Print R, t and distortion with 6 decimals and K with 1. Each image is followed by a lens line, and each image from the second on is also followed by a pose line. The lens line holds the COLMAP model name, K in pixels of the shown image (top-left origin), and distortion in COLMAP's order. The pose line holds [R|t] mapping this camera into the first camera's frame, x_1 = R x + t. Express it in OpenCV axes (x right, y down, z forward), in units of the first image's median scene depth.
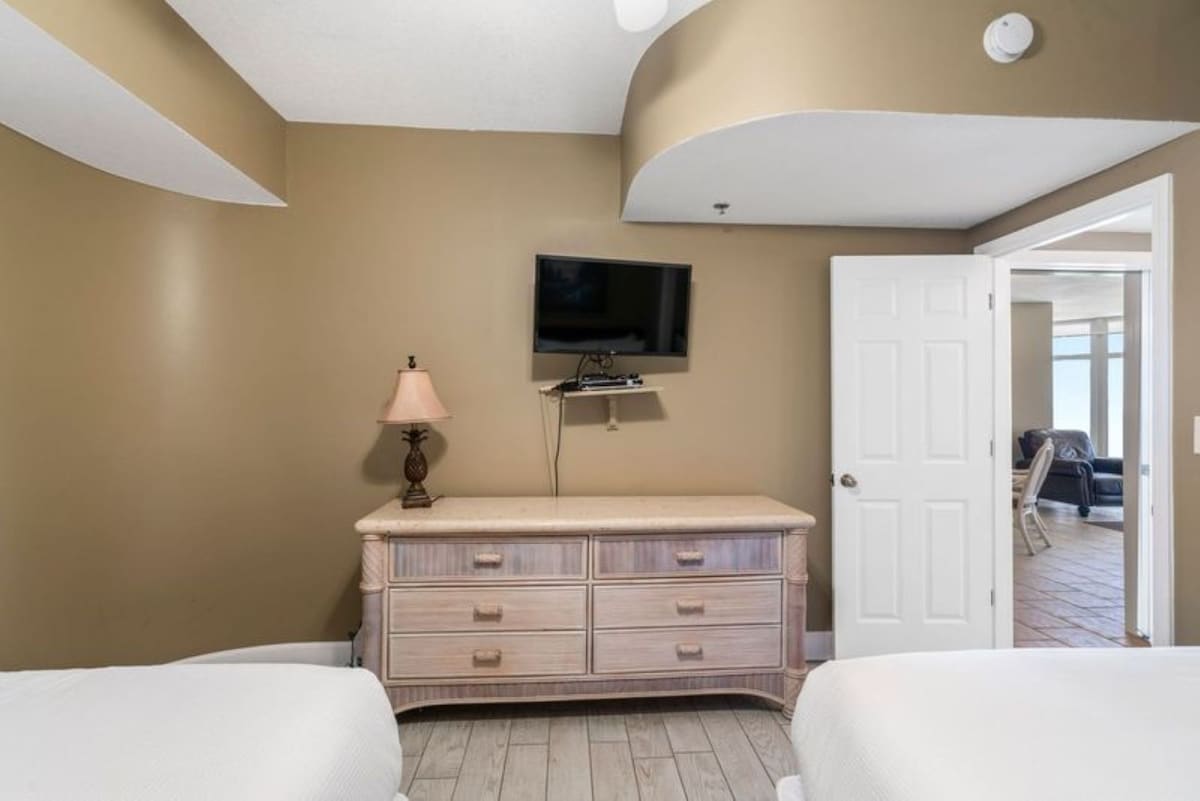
lens RADIAL K [[552.1, 0, 598.7], [0, 552.1, 406.1], [0, 0, 1]] dist [-0.000282, 0.001385]
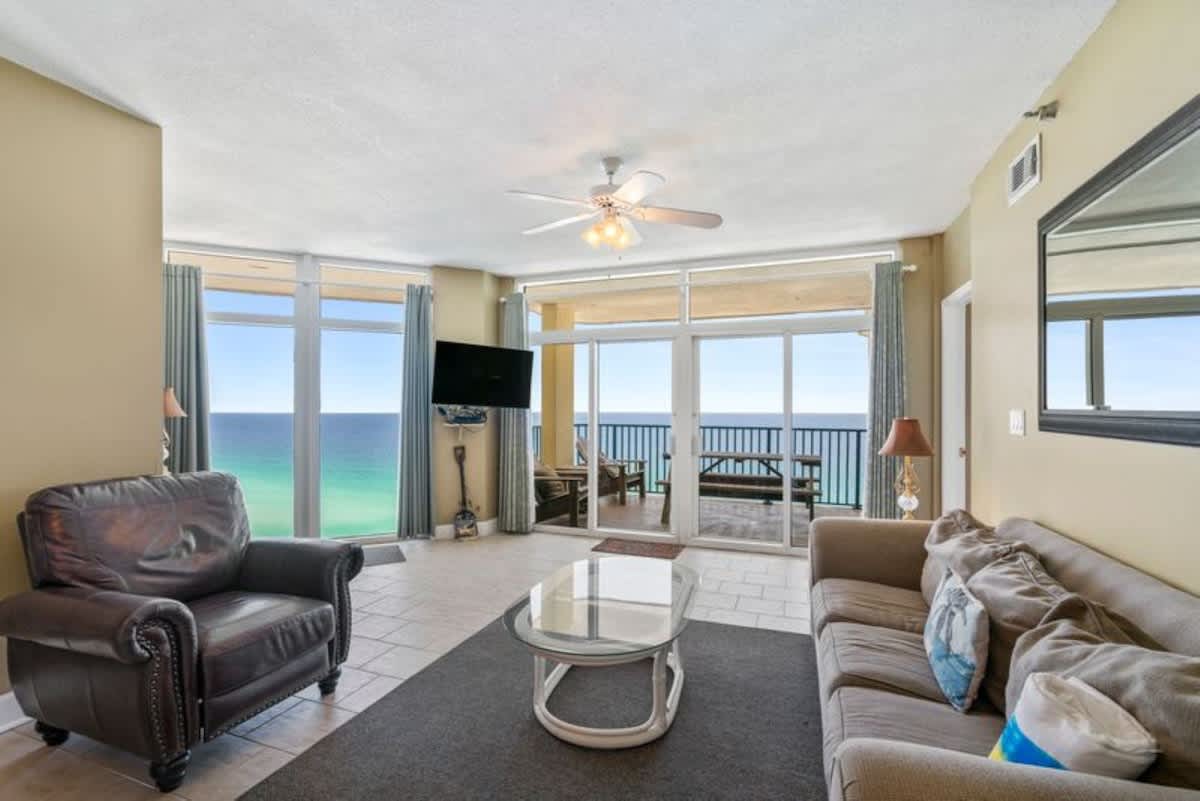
lens RADIAL K [[552.1, 0, 588.2], [0, 552.1, 408.6], [0, 0, 1]] dist [-0.000282, 0.001385]
pose [[0.415442, -0.006575, 0.909596, 0.639024], [-0.006679, 0.999925, 0.010279, -0.005919], [-0.909595, -0.010346, 0.415367, 0.617012]]
